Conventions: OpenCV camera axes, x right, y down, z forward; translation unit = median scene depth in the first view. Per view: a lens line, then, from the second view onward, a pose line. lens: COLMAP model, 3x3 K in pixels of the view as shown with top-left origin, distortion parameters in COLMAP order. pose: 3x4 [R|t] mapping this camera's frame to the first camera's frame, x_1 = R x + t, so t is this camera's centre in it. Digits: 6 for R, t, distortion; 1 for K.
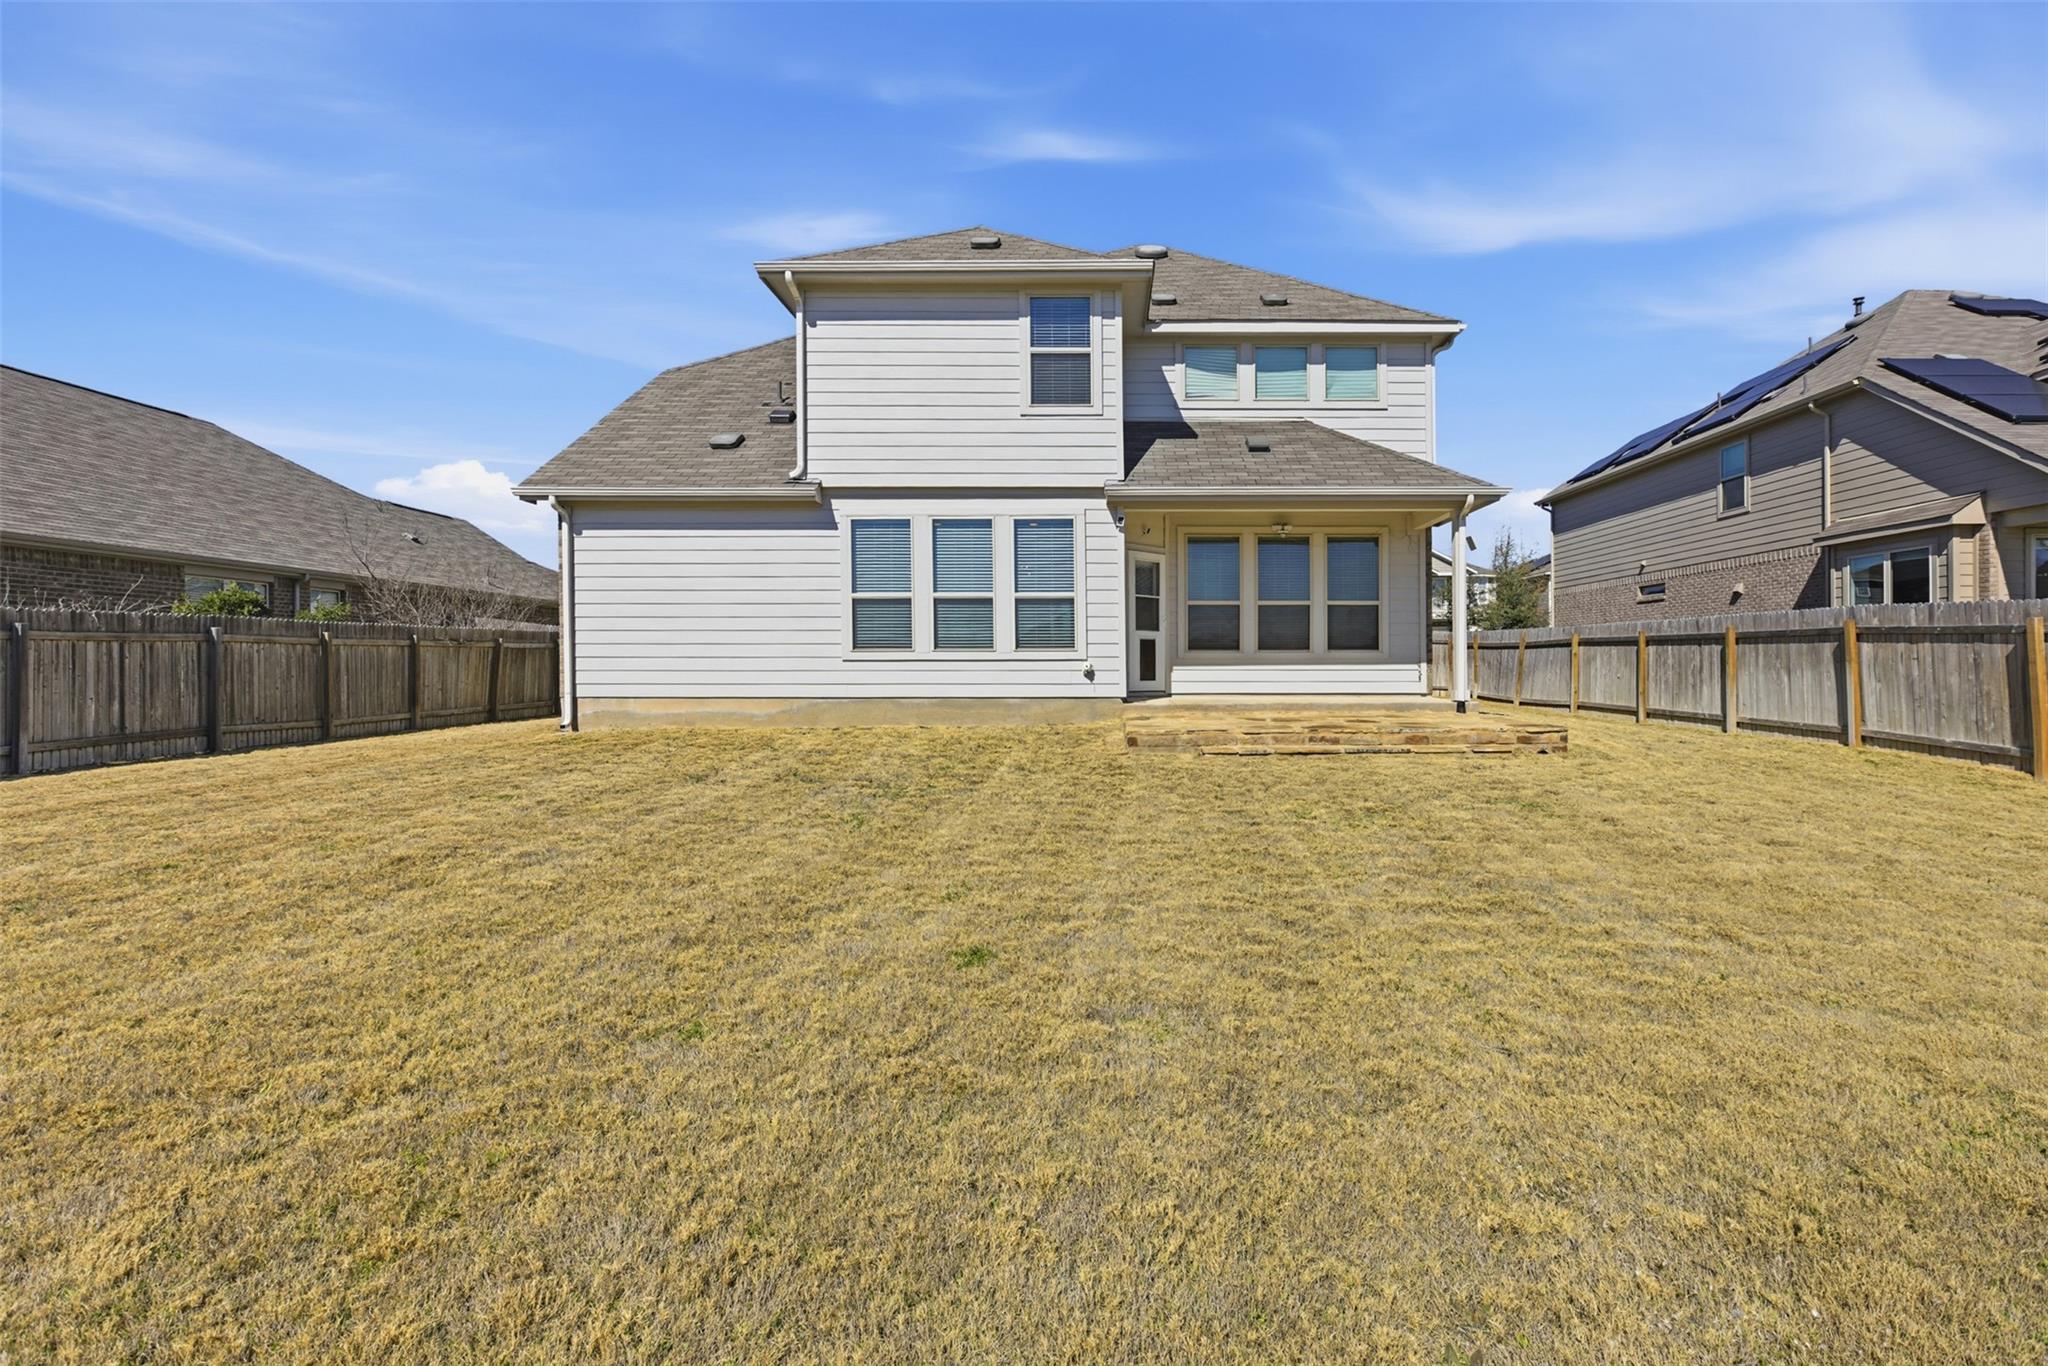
lens RADIAL K [[962.3, 0, 1024.0], [0, 962.3, 683.0], [0, 0, 1]] dist [-0.012274, 0.000132]
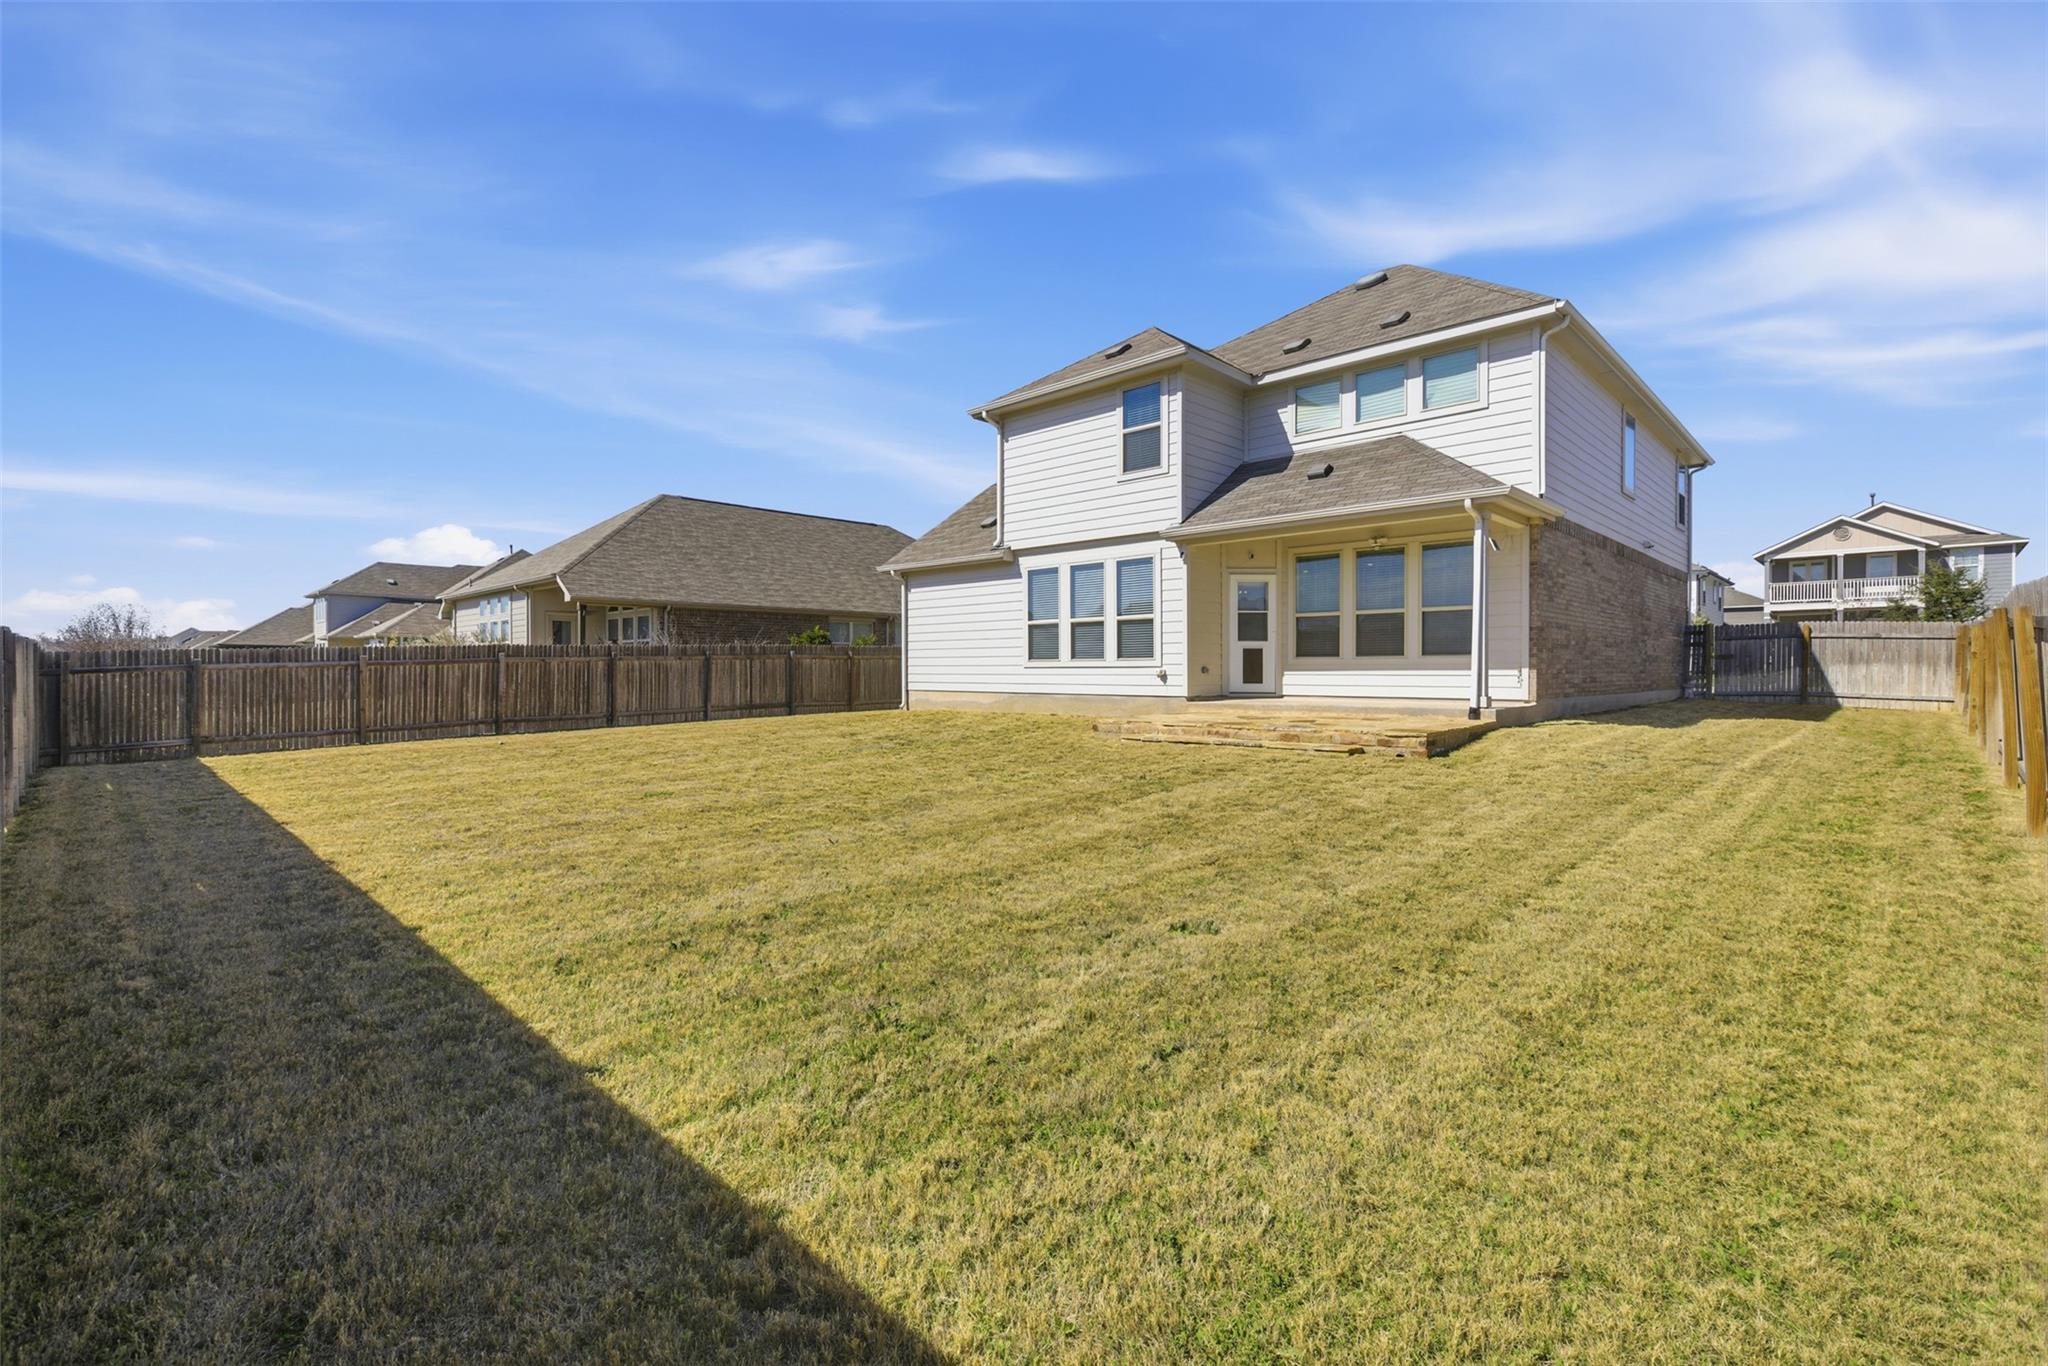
lens RADIAL K [[910.1, 0, 1024.0], [0, 910.1, 683.0], [0, 0, 1]] dist [0.000630, 0.000059]
pose [[0.717597, 0.009249, -0.696397, 0.774097], [-0.008938, 0.999952, 0.004071, -0.005596], [0.696401, 0.003303, 0.717645, 0.009878]]
